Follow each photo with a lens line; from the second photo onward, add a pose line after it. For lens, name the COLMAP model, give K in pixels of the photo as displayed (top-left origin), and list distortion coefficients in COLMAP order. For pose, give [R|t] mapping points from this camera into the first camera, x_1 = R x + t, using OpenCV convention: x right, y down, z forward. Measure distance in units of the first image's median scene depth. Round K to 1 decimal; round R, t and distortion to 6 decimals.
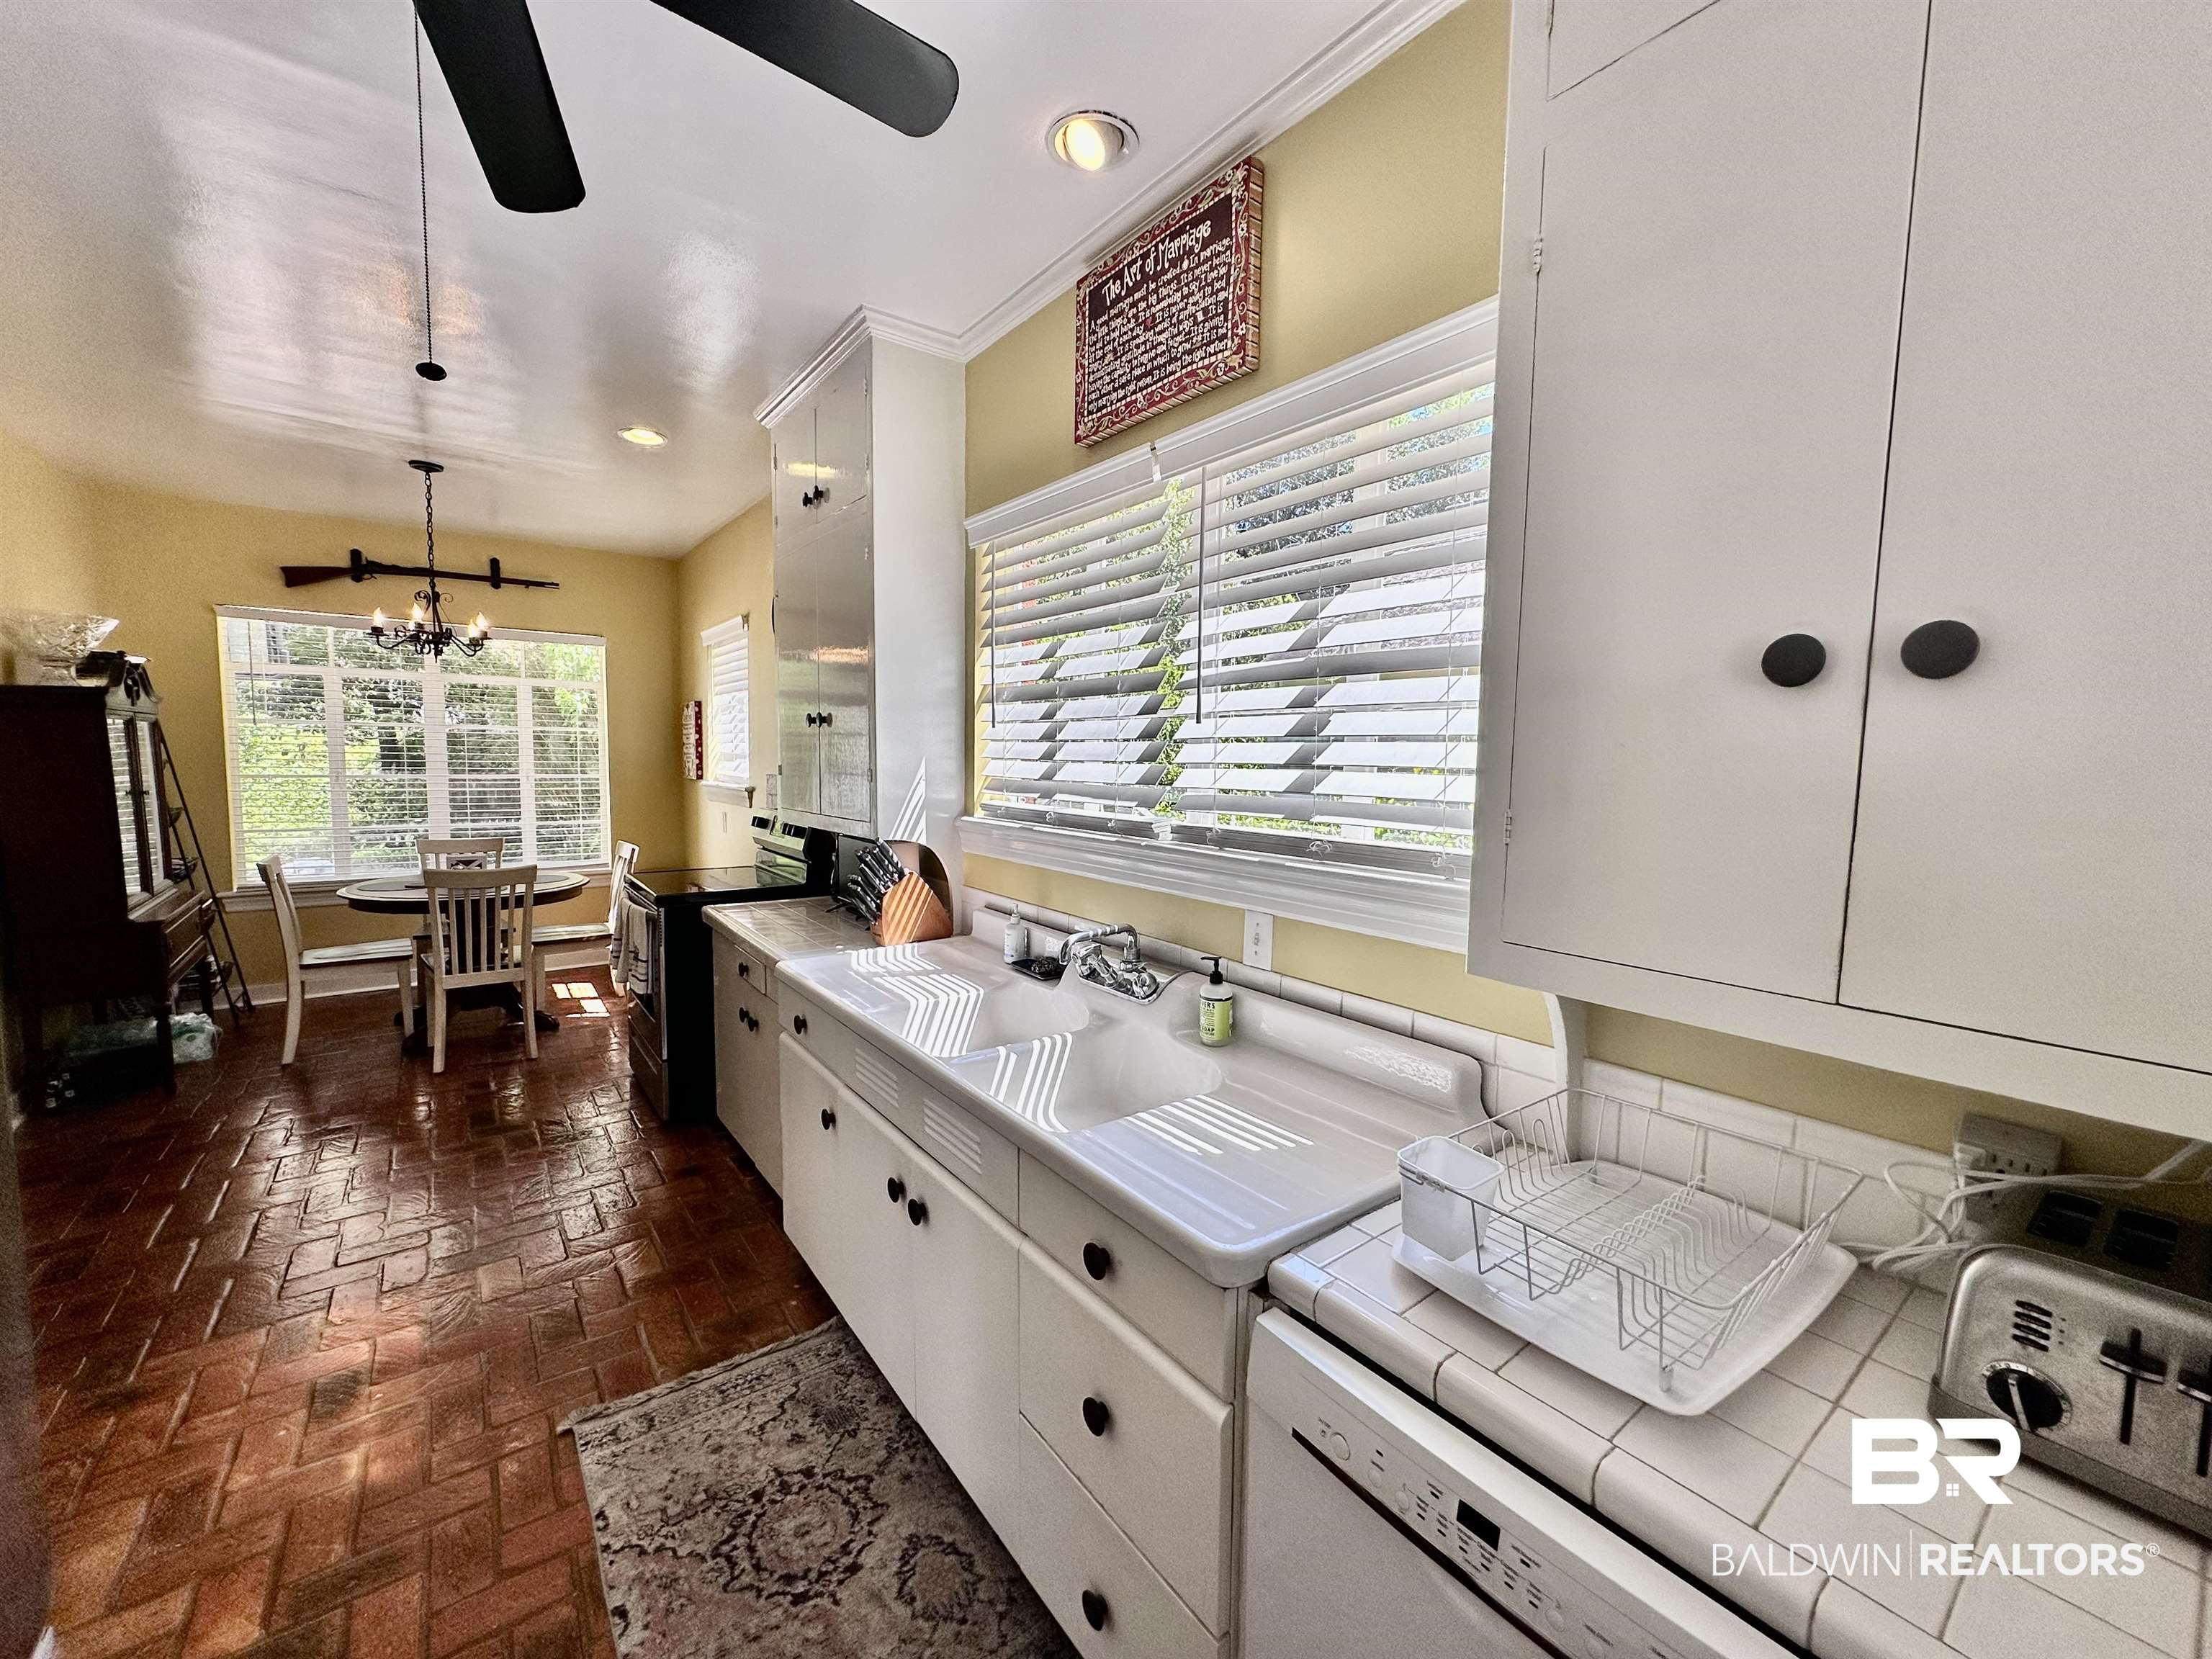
lens RADIAL K [[883.1, 0, 1104.5], [0, 883.1, 824.6], [0, 0, 1]] dist [0.000047, 0.000076]
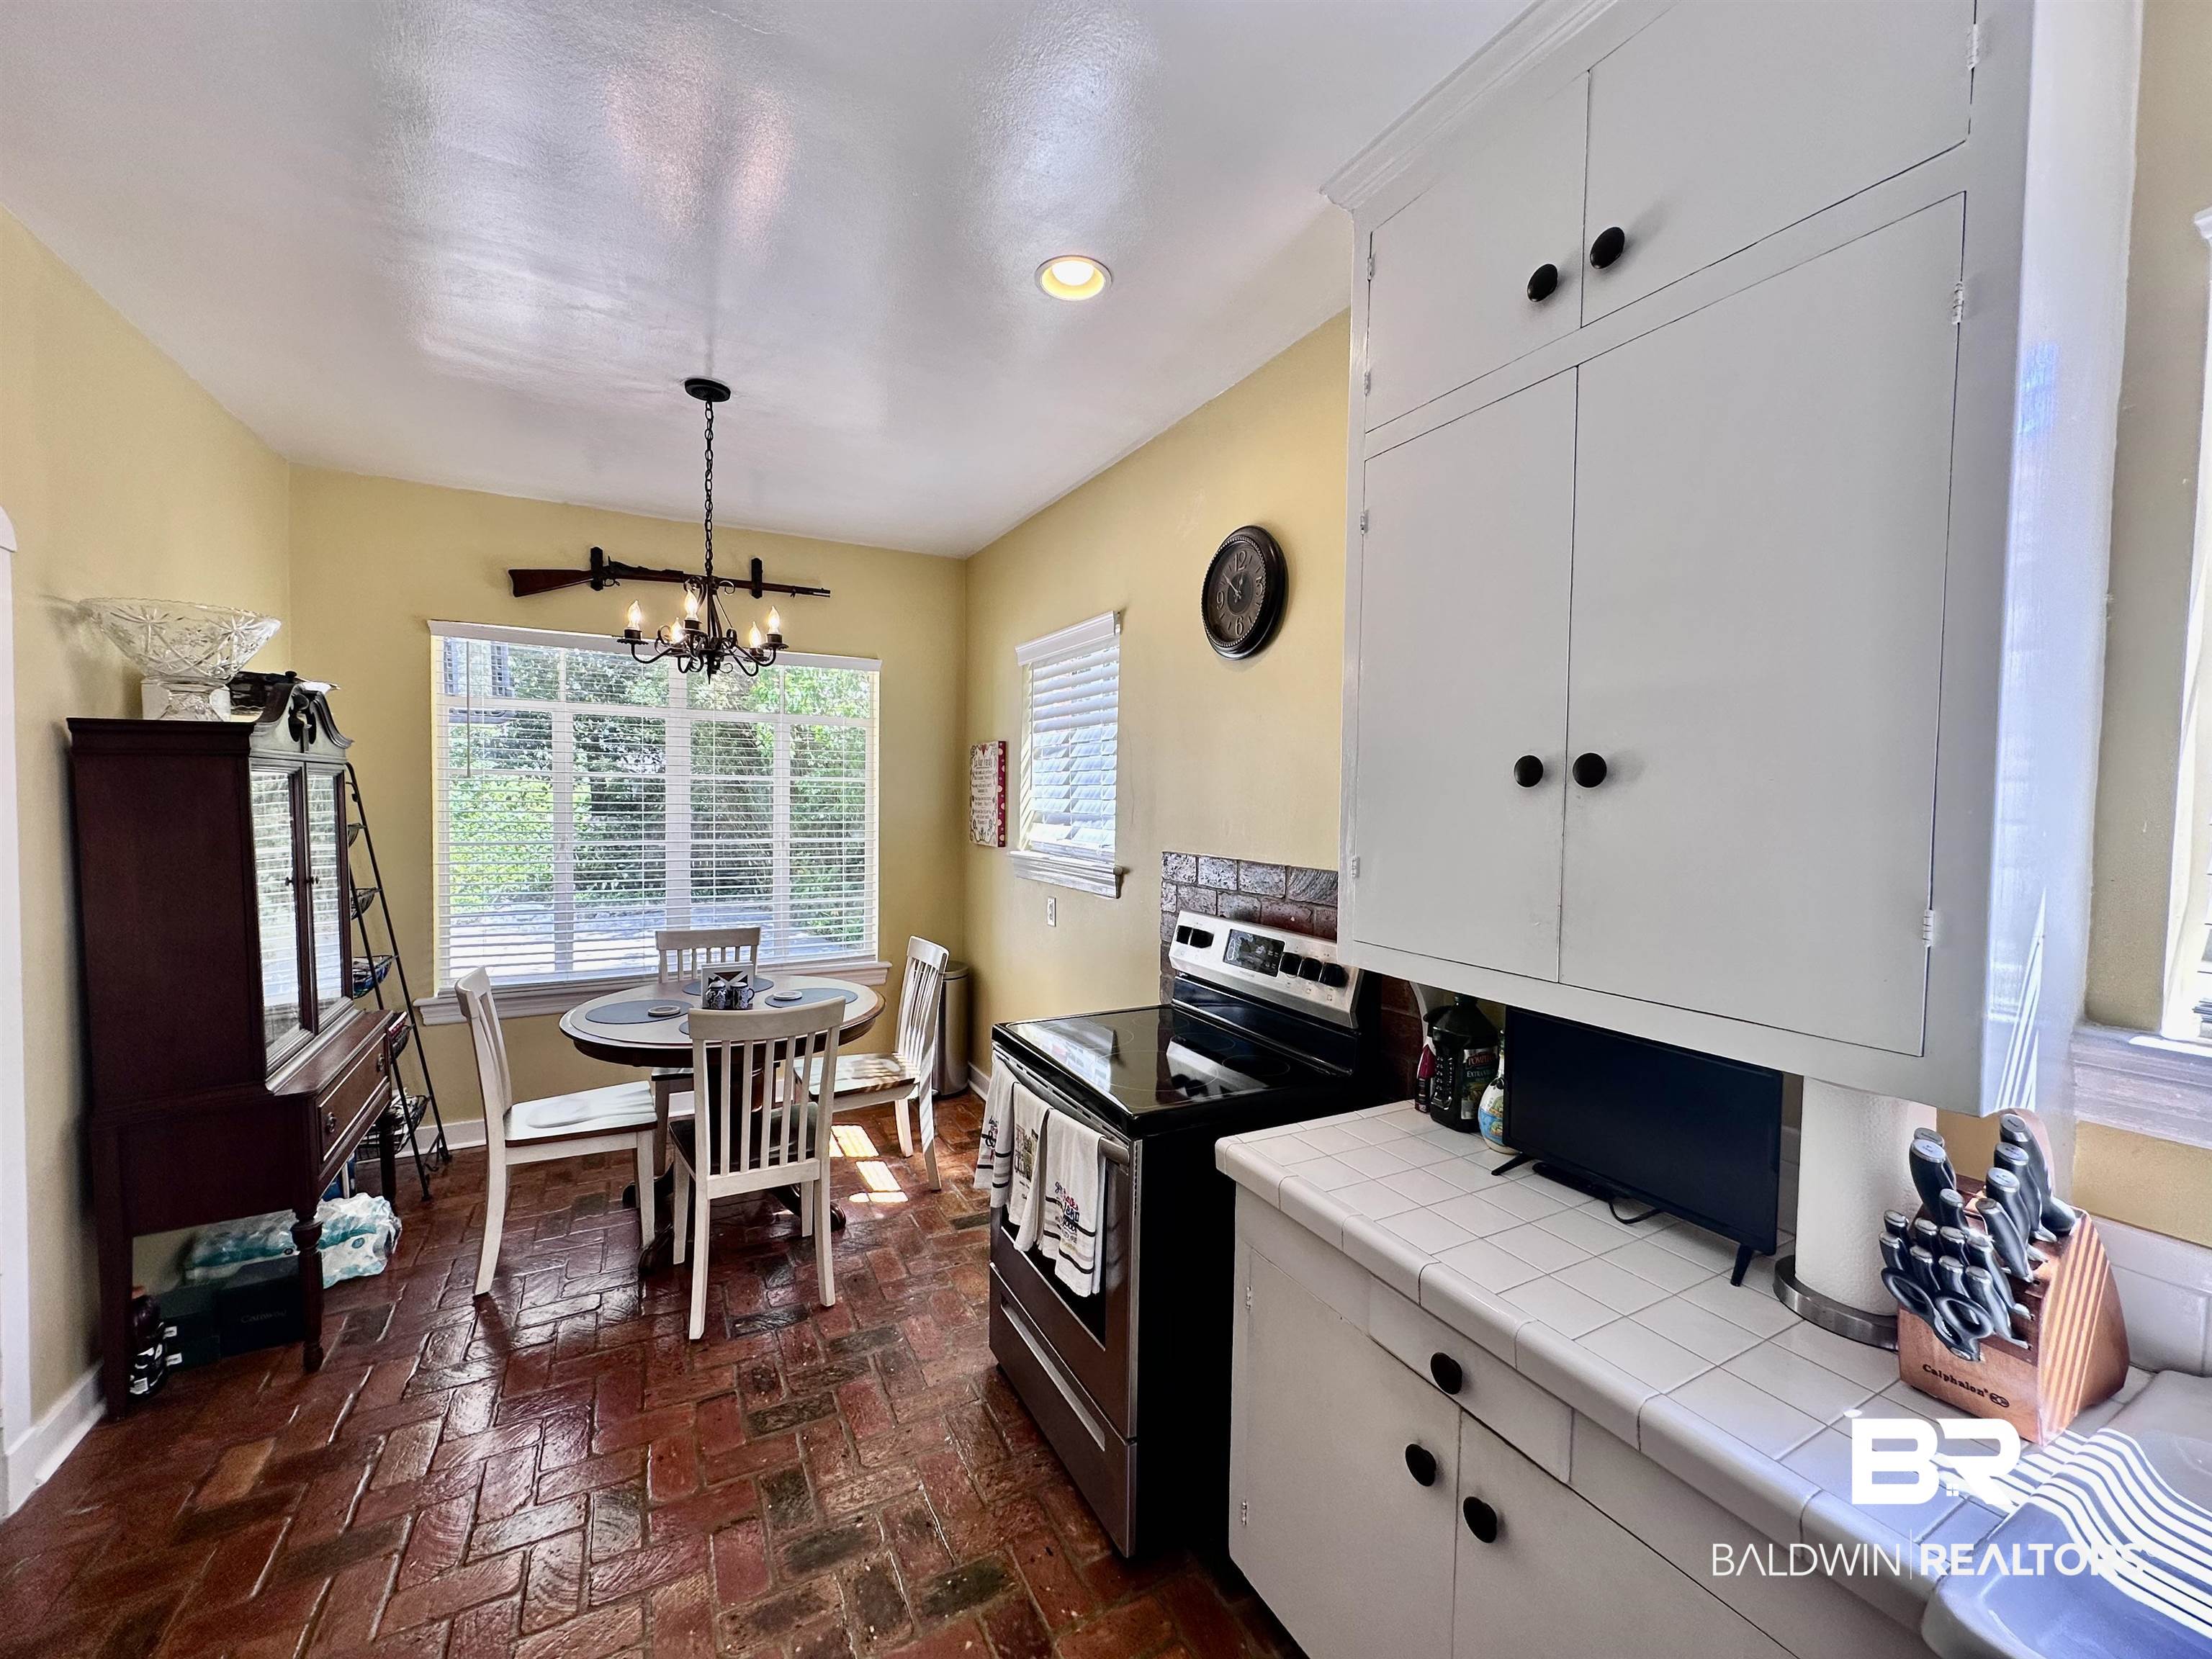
lens RADIAL K [[883.1, 0, 1107.4], [0, 883.1, 823.5], [0, 0, 1]] dist [0.000047, 0.000076]
pose [[0.988551, 0.004852, -0.150812, -0.346378], [-0.012219, 0.998775, -0.047955, -0.048623], [0.150394, 0.049248, 0.987399, 0.380489]]
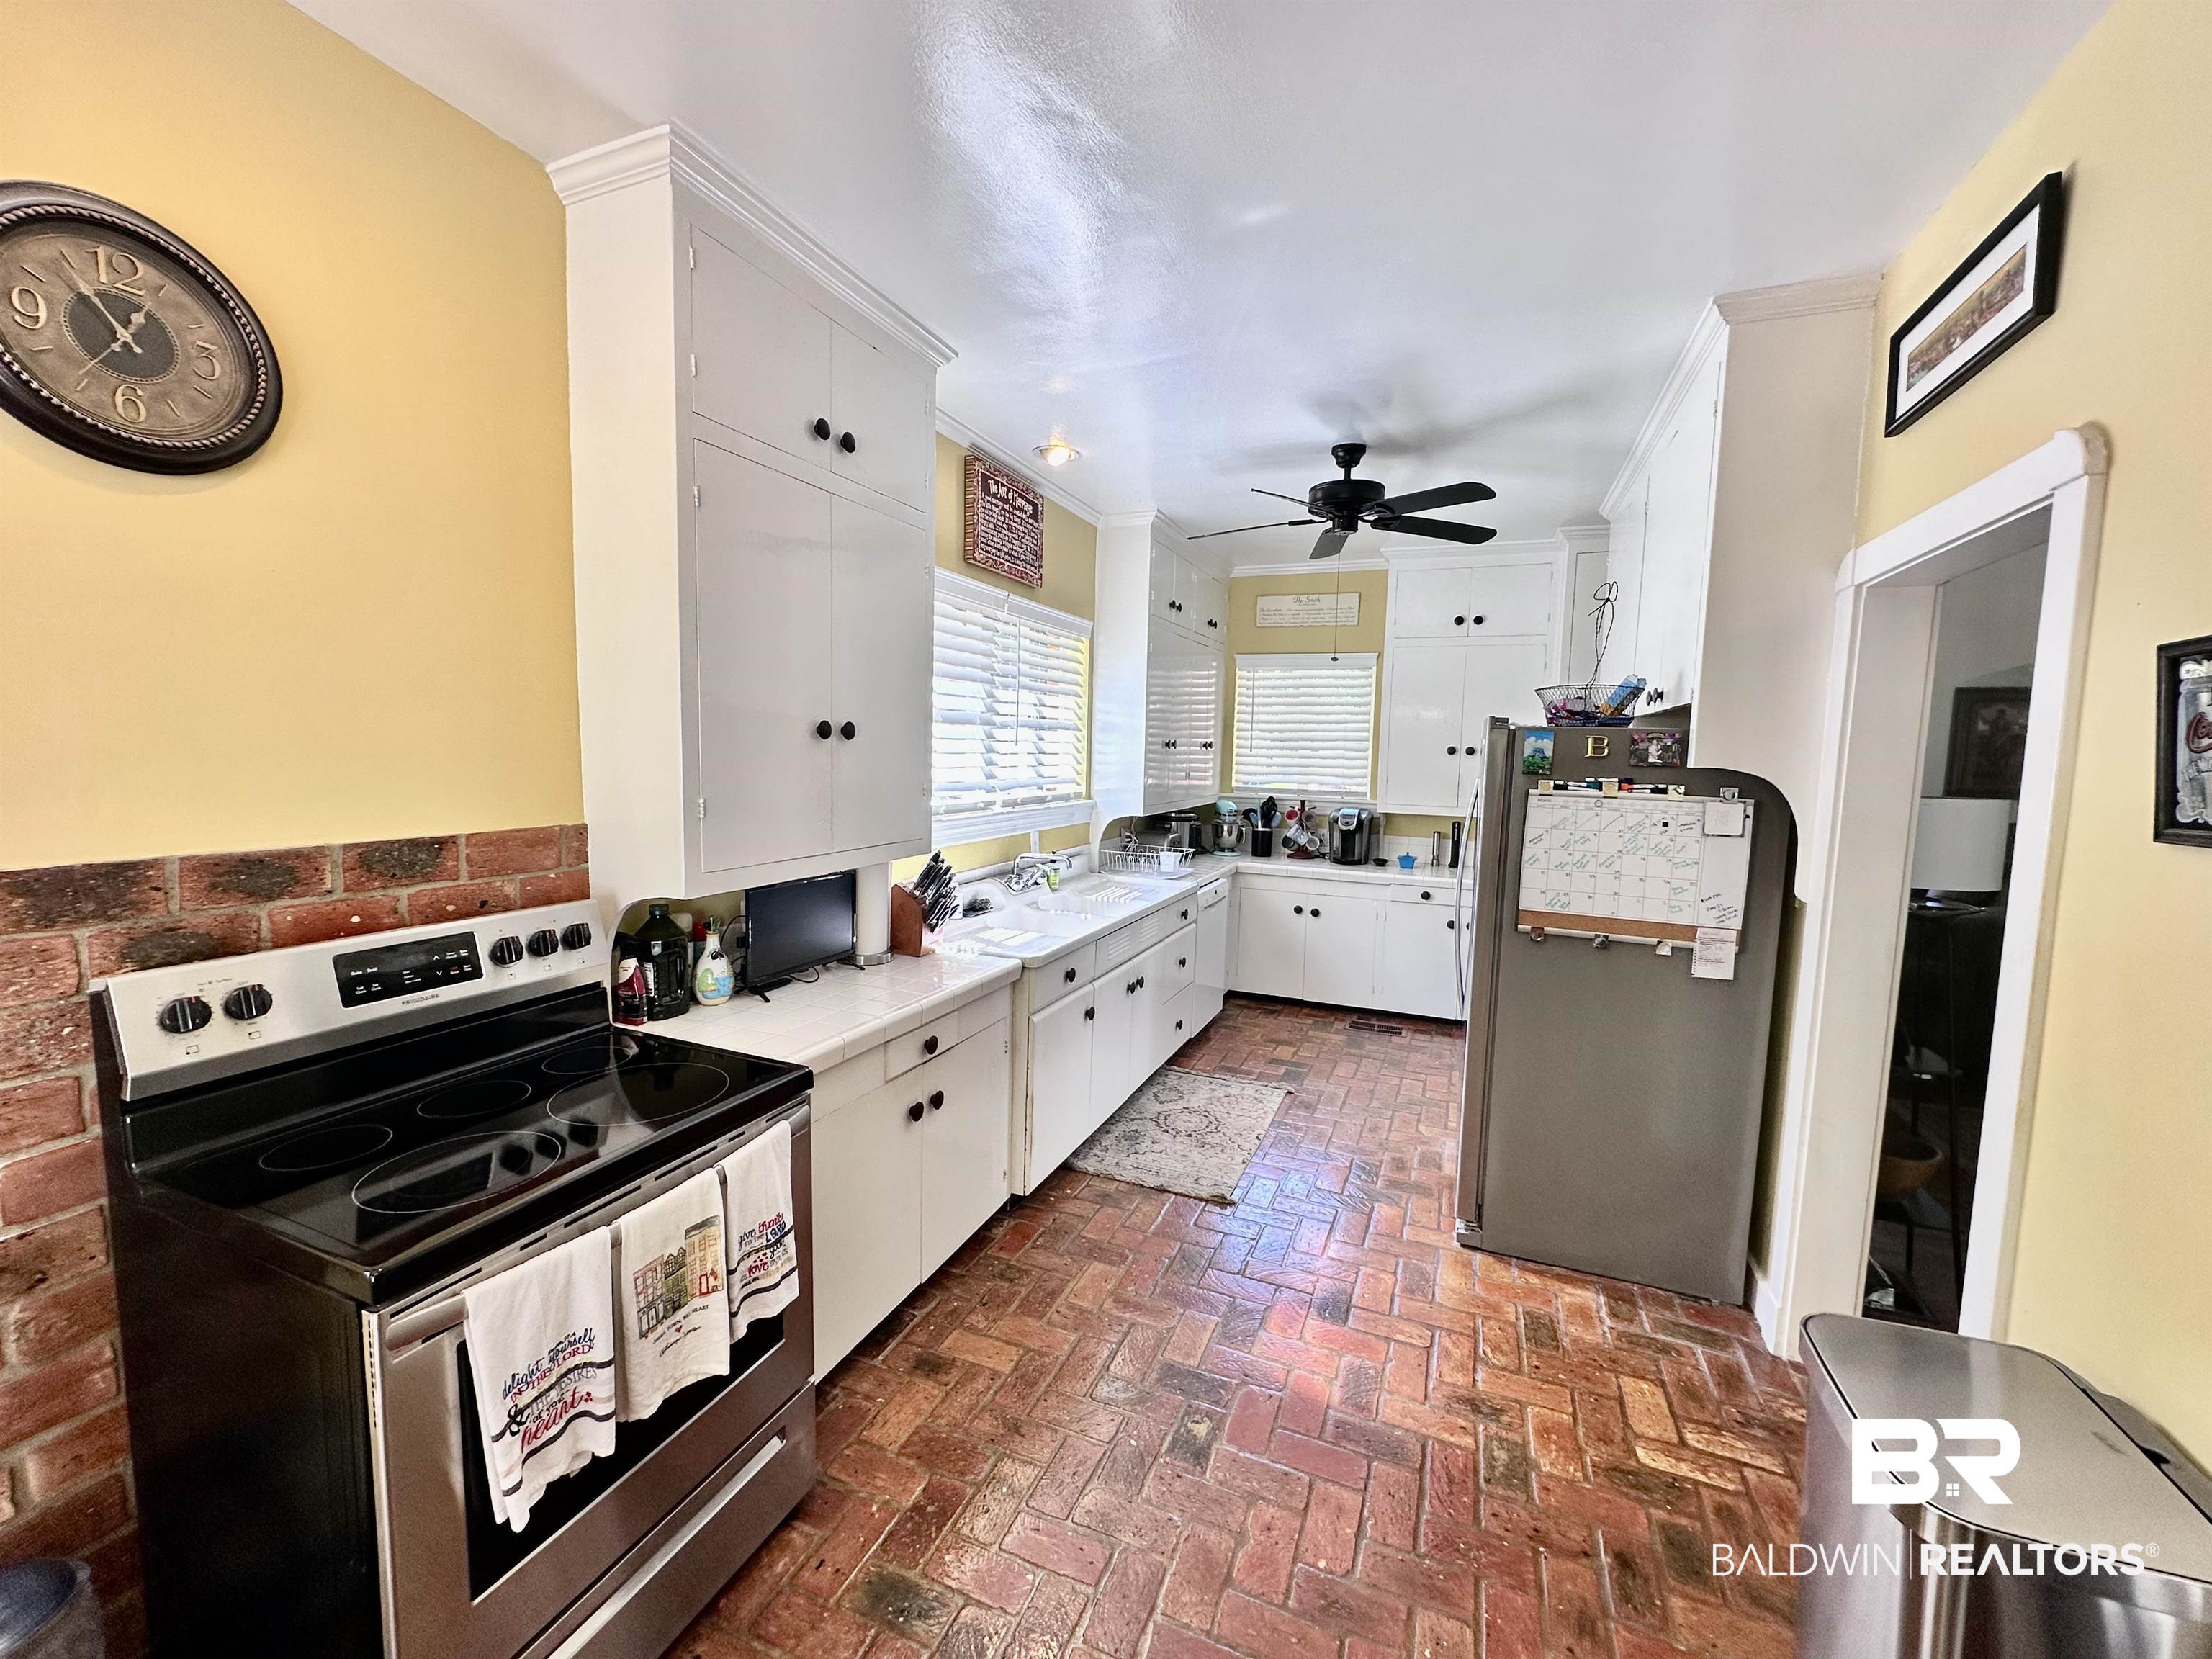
lens RADIAL K [[883.1, 0, 1099.4], [0, 883.1, 837.4], [0, 0, 1]] dist [0.000047, 0.000076]
pose [[-0.499833, -0.107336, 0.859445, -0.925397], [0.044587, 0.987787, 0.149295, -0.107069], [-0.864973, 0.112942, -0.488943, 0.988395]]
